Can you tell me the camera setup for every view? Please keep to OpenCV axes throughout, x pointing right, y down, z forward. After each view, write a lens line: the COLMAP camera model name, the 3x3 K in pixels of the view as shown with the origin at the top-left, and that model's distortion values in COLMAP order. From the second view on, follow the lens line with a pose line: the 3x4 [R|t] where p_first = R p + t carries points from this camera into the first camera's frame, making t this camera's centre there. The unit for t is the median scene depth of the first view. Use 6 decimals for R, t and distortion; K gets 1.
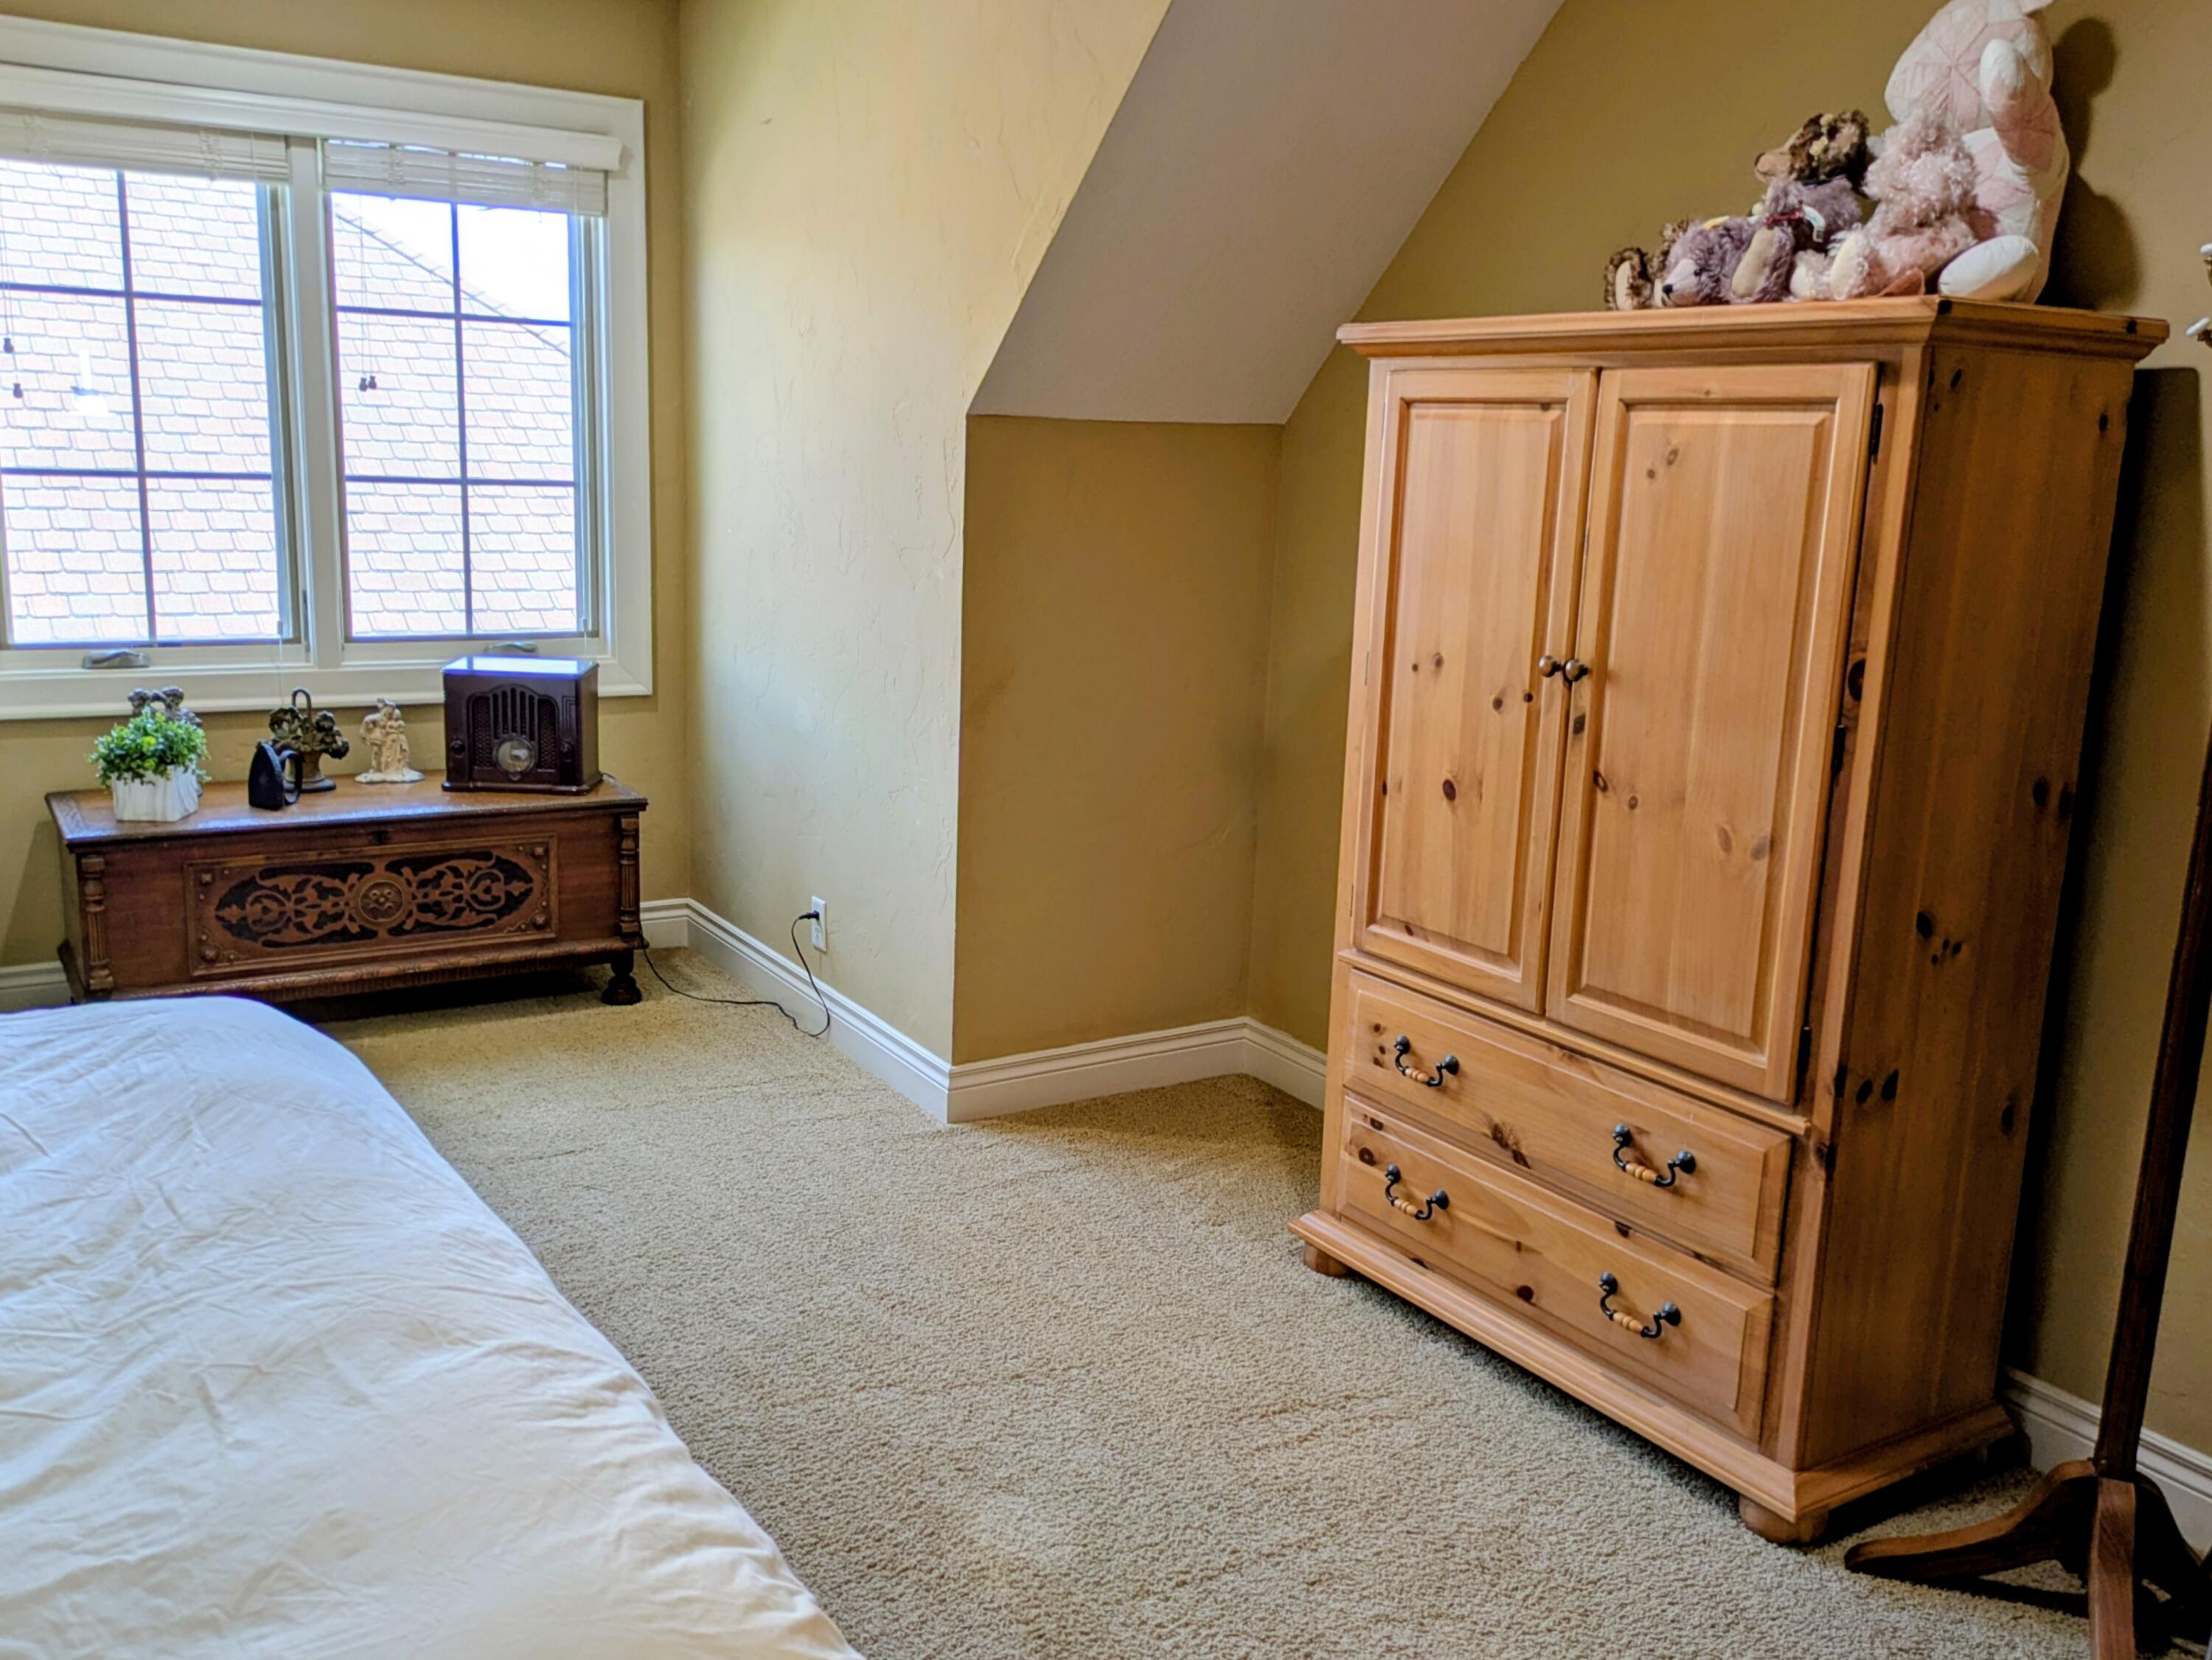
lens RADIAL K [[1871.4, 0, 1048.4], [0, 1871.4, 838.2], [0, 0, 1]] dist [0.064402, -0.085942]
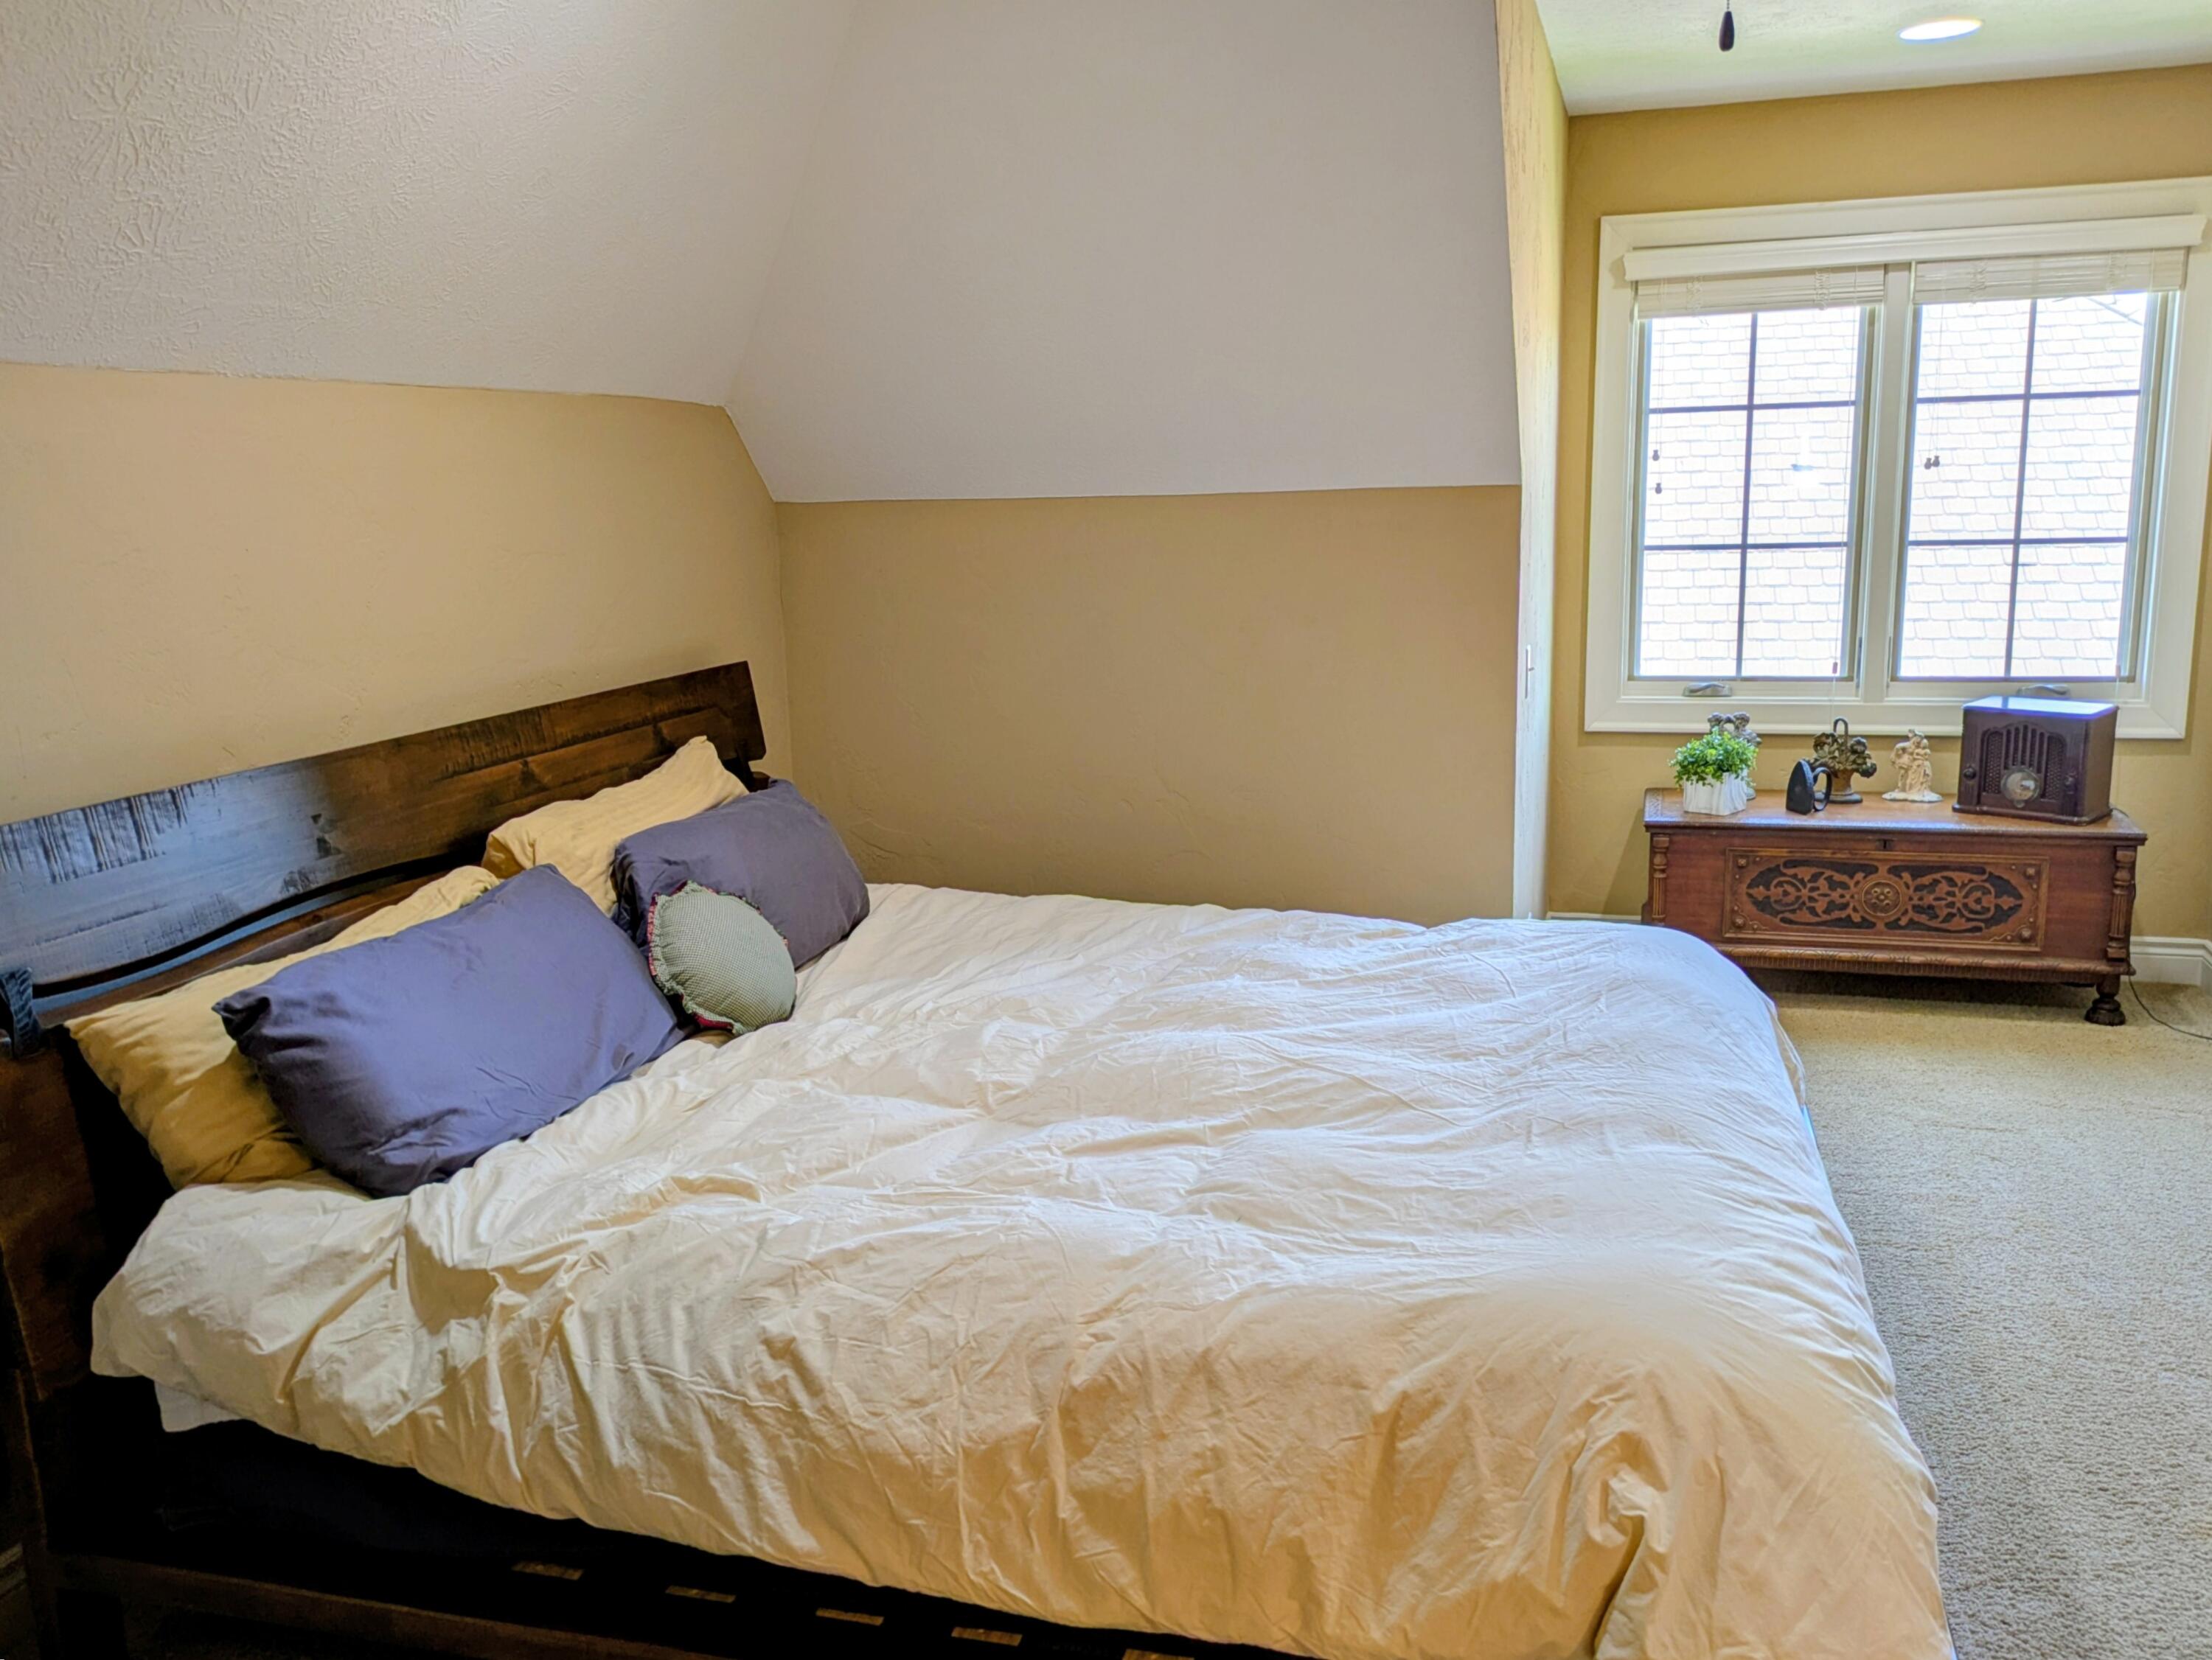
lens RADIAL K [[1633.1, 0, 1096.4], [0, 1633.1, 843.7], [0, 0, 1]] dist [0.049746, -0.059014]
pose [[0.657389, 0.102667, -0.746525, 0.092188], [-0.106904, 0.993362, 0.042473, 0.007935], [0.745930, 0.051885, 0.664000, -0.062298]]
